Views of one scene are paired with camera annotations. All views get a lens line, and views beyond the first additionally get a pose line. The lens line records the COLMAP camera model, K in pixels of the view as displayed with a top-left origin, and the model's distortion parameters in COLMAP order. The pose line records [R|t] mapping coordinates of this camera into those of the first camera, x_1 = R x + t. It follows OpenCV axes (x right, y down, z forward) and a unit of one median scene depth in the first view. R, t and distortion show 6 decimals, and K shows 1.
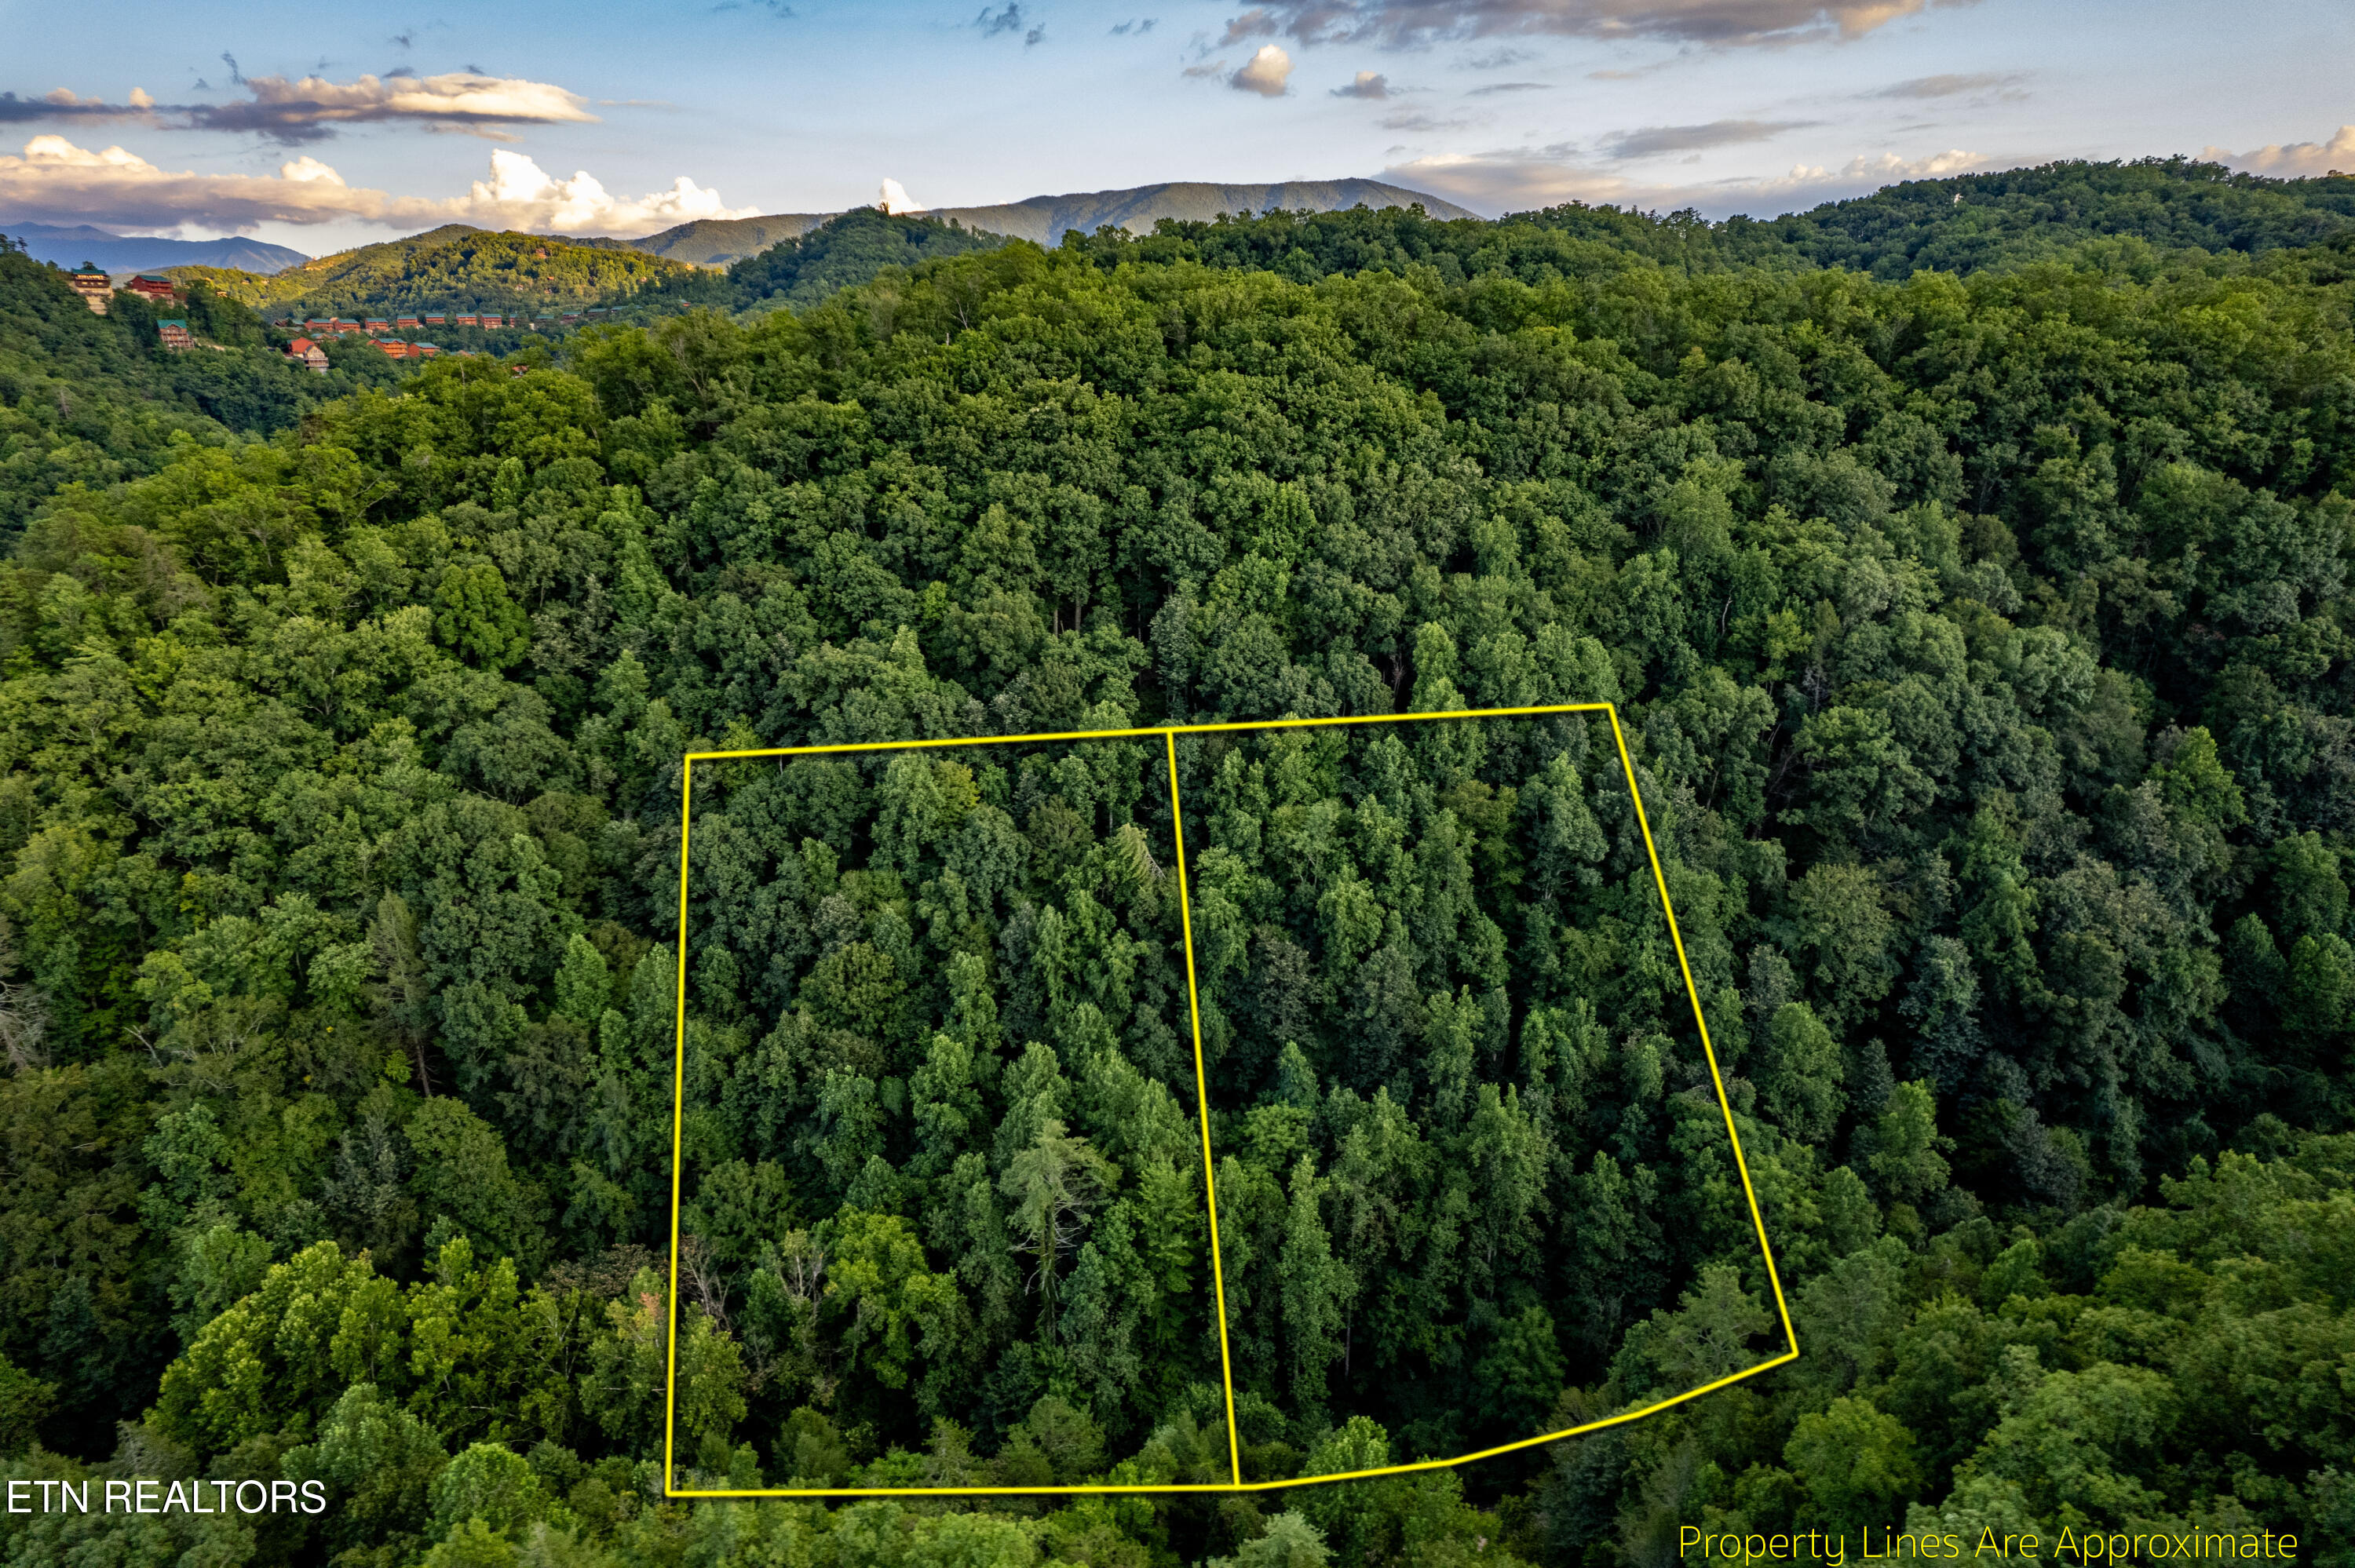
lens RADIAL K [[1494.1, 0, 1177.5], [0, 1494.1, 784.0], [0, 0, 1]] dist [-0.074433, 0.065839]
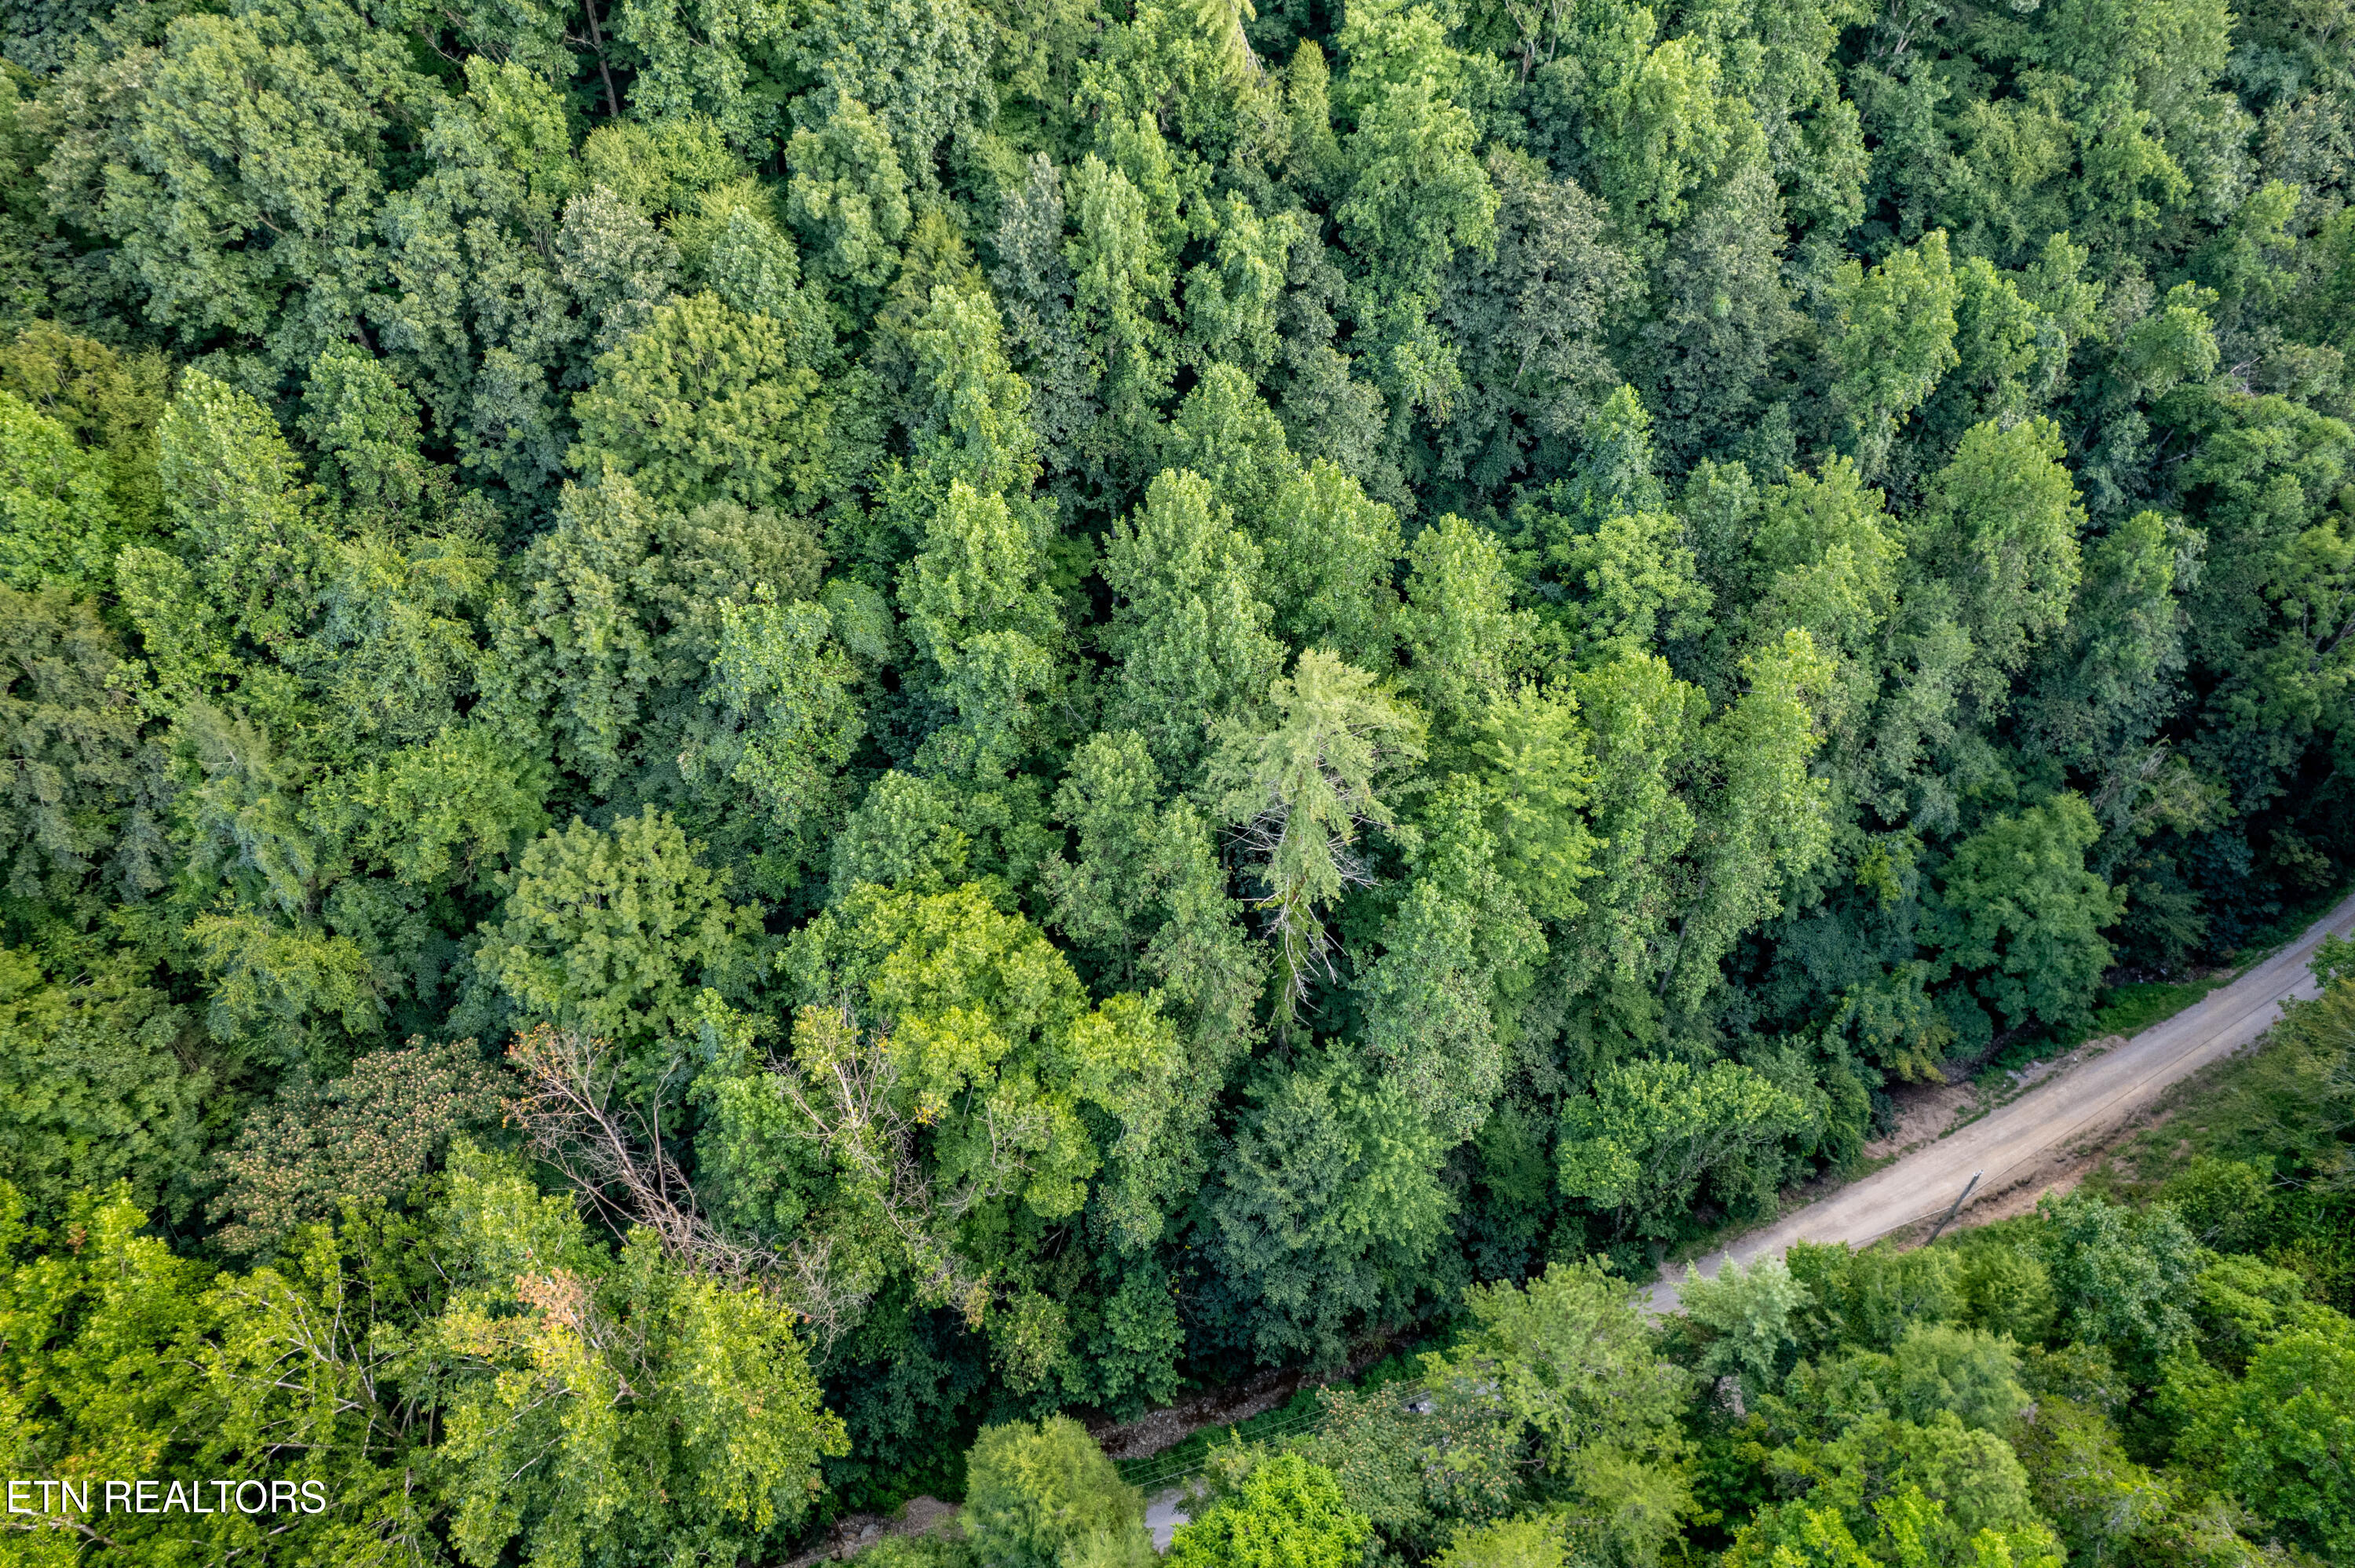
lens RADIAL K [[1494.1, 0, 1177.5], [0, 1494.1, 784.0], [0, 0, 1]] dist [-0.074433, 0.065839]
pose [[0.958274, -0.199907, 0.204322, -0.191486], [0.079315, 0.872671, 0.481824, 0.033419], [-0.274626, -0.445514, 0.852114, 0.519456]]
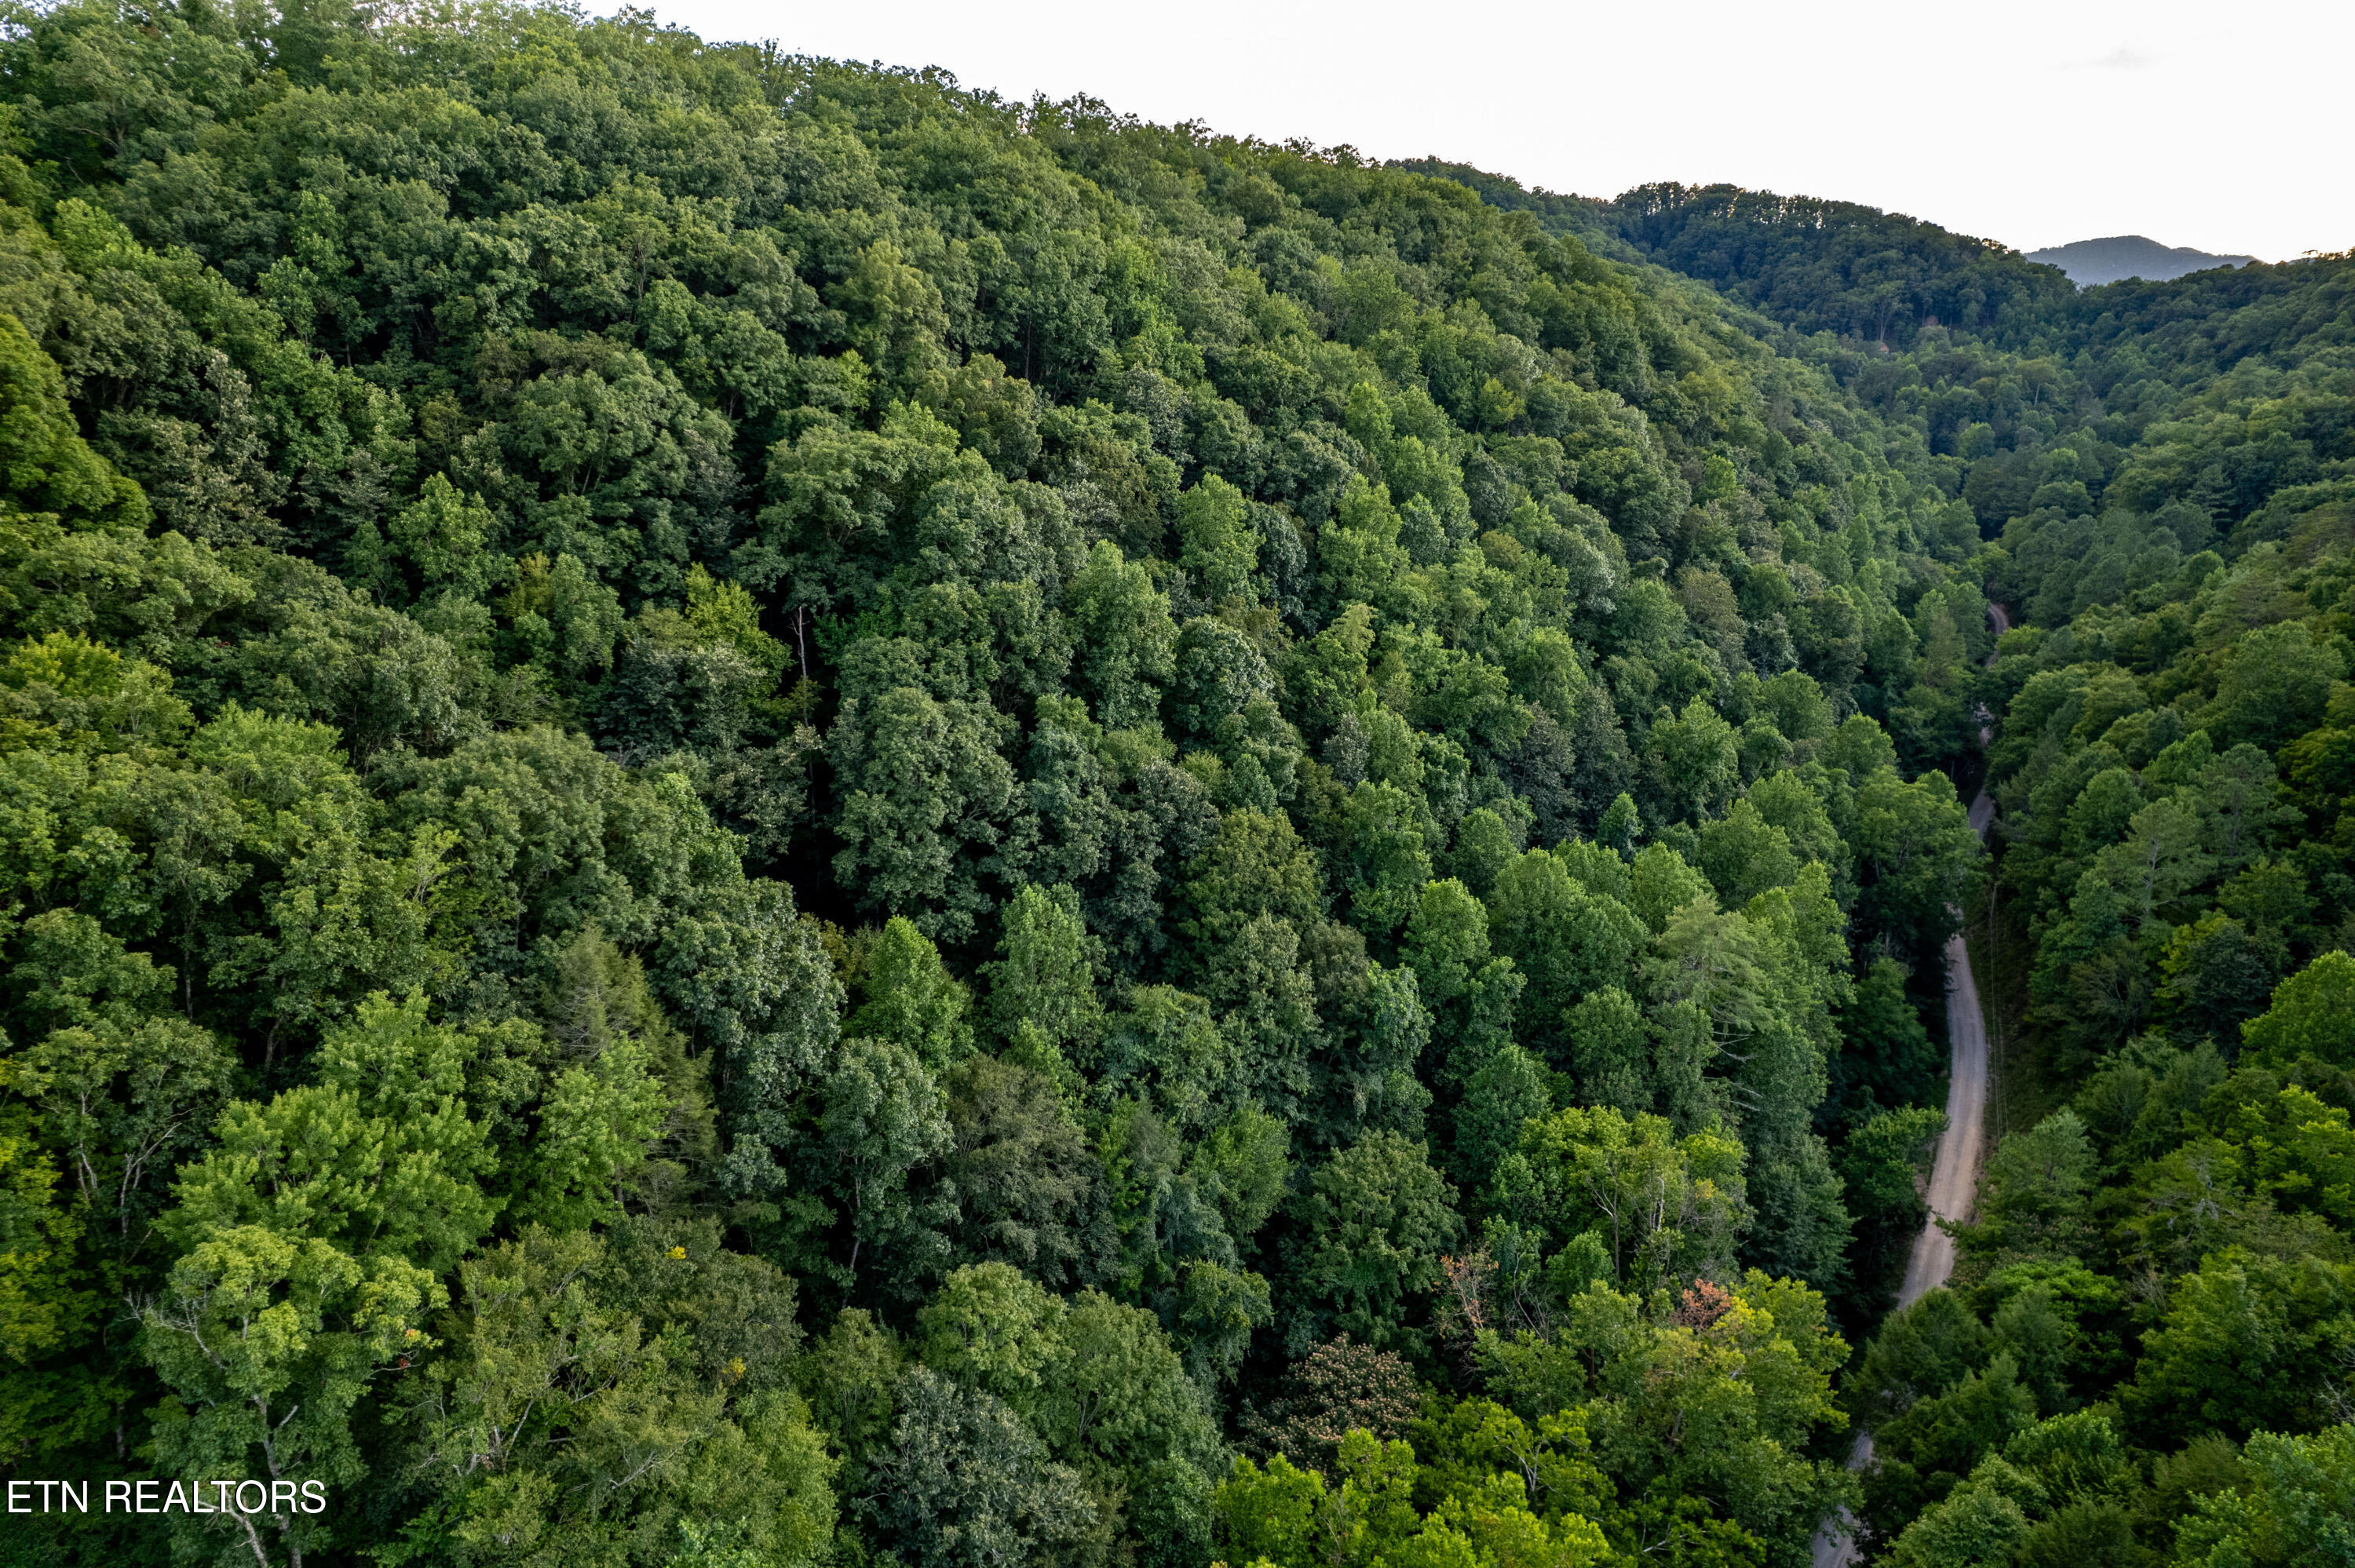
lens RADIAL K [[1484.8, 0, 1177.5], [0, 1484.8, 784.0], [0, 0, 1]] dist [-0.054891, 0.029622]
pose [[0.649505, -0.209083, 0.731045, -0.706838], [0.213997, 0.972852, 0.088113, 0.030576], [-0.729622, 0.099212, 0.676616, 0.564703]]
